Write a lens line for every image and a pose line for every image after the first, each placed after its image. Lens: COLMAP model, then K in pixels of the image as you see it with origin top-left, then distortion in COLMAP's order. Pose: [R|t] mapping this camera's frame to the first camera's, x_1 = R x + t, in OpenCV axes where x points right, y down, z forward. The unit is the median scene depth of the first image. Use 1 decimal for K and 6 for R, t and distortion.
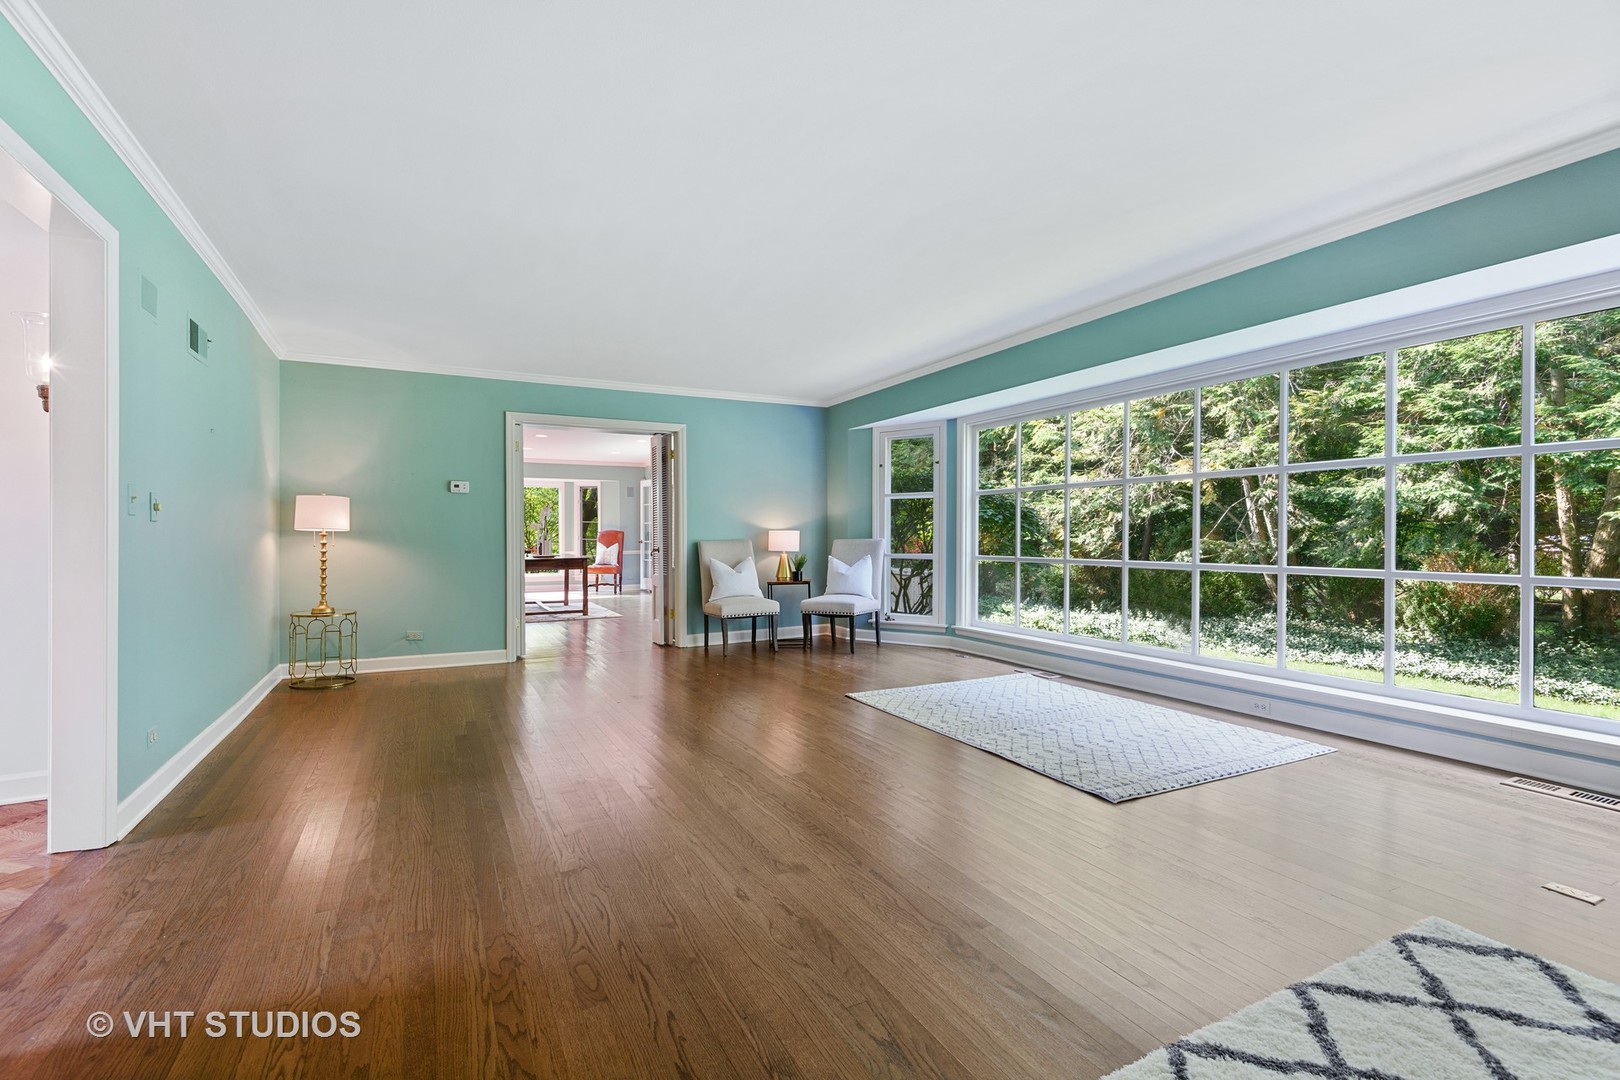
lens RADIAL K [[738.2, 0, 816.9], [0, 738.2, 535.3], [0, 0, 1]] dist [0.000768, 0.000081]
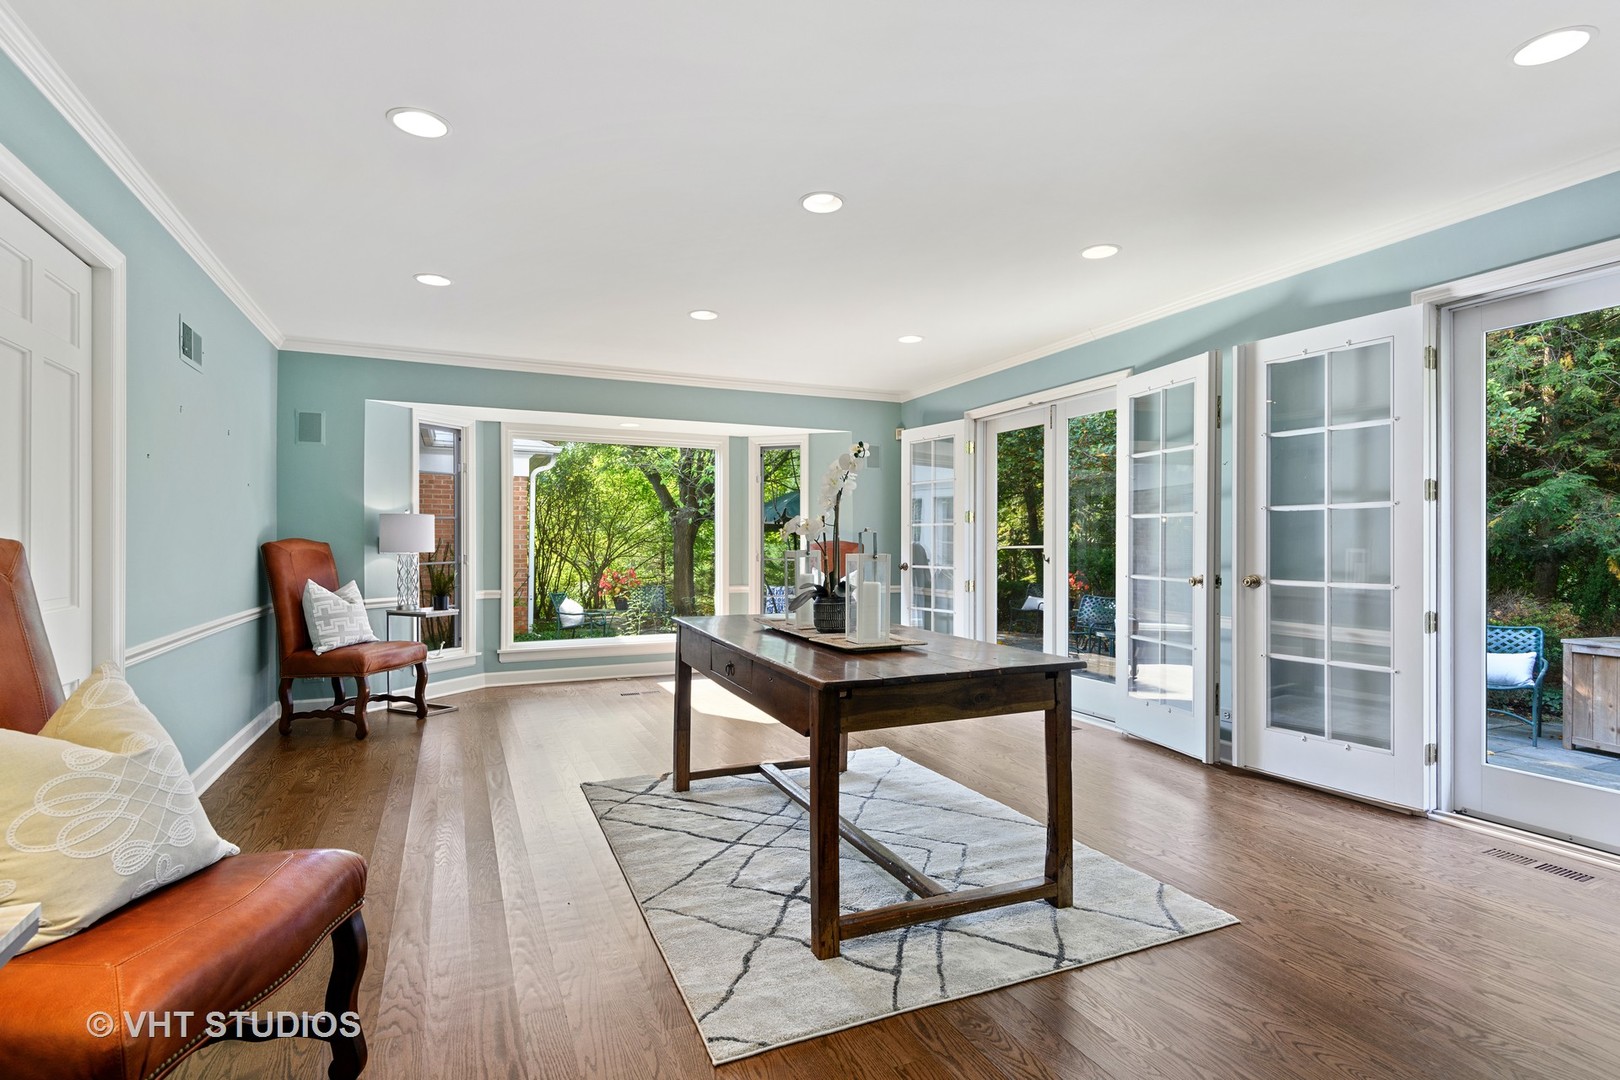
lens RADIAL K [[808.3, 0, 802.1], [0, 808.3, 548.2], [0, 0, 1]] dist [0.019499, -0.001520]
pose [[0.998059, -0.009250, -0.061583, -0.066617], [0.009146, 0.999956, -0.001972, -0.000598], [0.061598, 0.001405, 0.998100, 0.127853]]
